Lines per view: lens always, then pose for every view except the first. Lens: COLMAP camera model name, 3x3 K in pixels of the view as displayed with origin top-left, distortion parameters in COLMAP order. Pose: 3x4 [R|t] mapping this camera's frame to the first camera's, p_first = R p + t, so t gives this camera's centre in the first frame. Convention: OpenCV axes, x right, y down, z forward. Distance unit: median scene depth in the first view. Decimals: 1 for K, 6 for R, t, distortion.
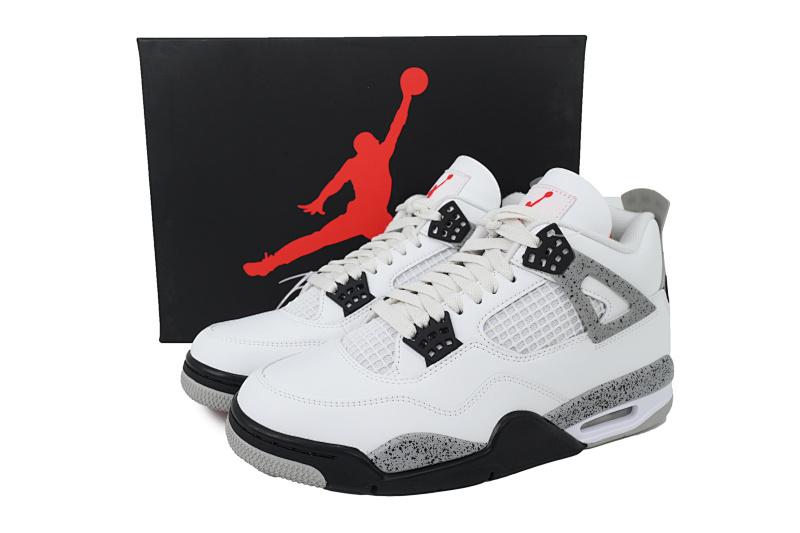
lens RADIAL K [[729.2, 0, 402.6], [0, 729.2, 268.9], [0, 0, 1]] dist [0.082345, 0.000000]
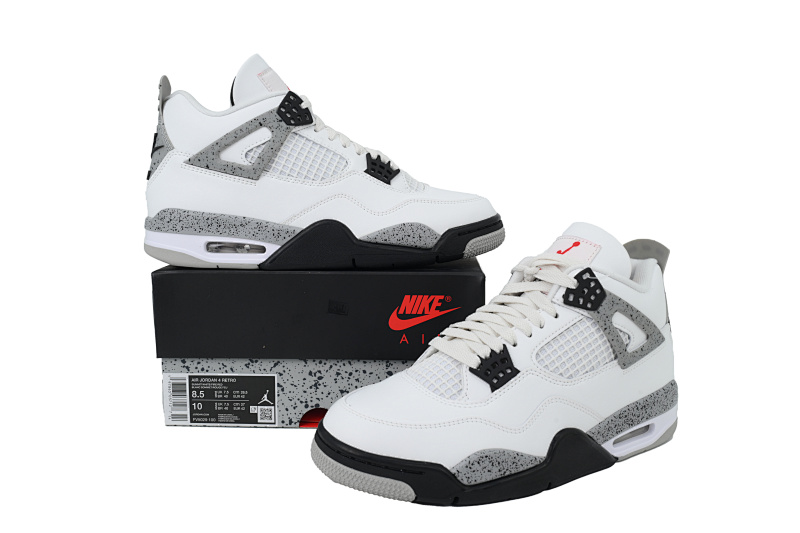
lens RADIAL K [[729.2, 0, 403.0], [0, 729.2, 270.9], [0, 0, 1]] dist [0.082345, 0.000000]
pose [[0.992949, -0.016393, 0.117400, -0.230678], [0.025422, 0.996797, -0.075821, 0.025529], [-0.115781, 0.078271, 0.990186, -0.144123]]
